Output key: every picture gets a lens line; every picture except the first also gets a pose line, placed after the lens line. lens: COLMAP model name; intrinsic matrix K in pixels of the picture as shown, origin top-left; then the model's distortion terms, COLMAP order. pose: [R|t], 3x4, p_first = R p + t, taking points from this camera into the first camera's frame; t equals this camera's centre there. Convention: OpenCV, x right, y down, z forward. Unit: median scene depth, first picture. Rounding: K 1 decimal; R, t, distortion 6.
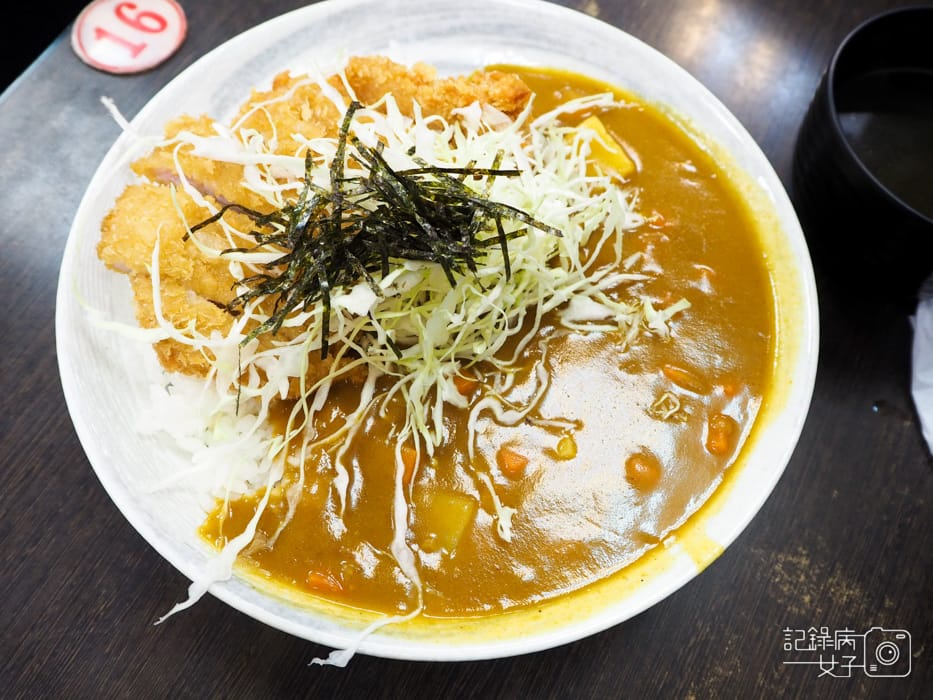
lens RADIAL K [[779.1, 0, 466.5], [0, 779.1, 350.0], [0, 0, 1]] dist [-0.017873, 0.004499]
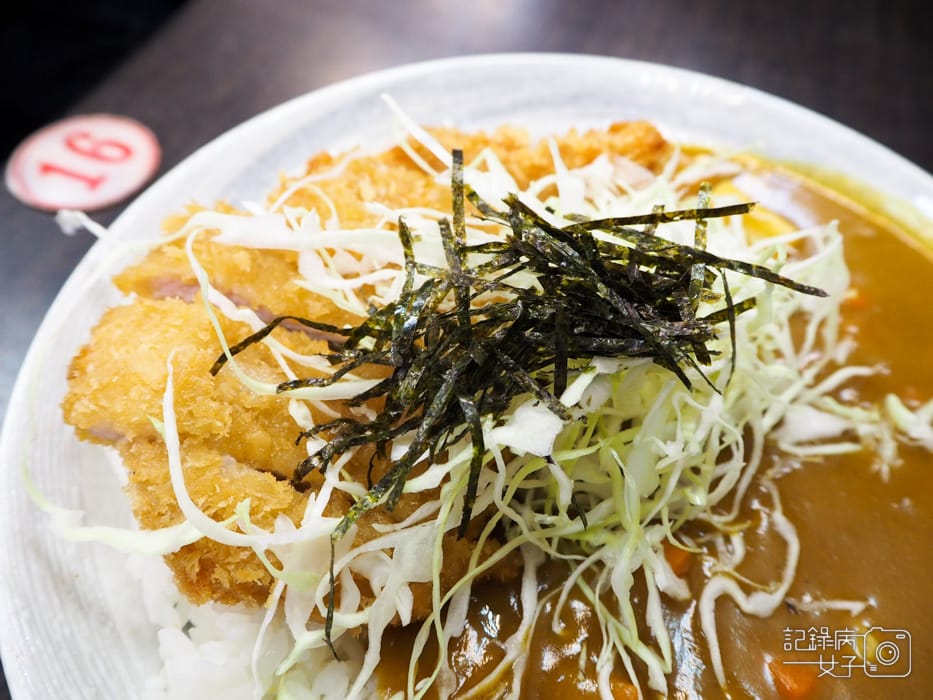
lens RADIAL K [[797.3, 0, 466.5], [0, 797.3, 350.0], [0, 0, 1]] dist [-0.012305, -0.015180]
pose [[0.989973, -0.107384, 0.091771, -0.220502], [0.126428, 0.963347, -0.236599, 0.012672], [-0.063001, 0.245829, 0.967264, 0.378618]]
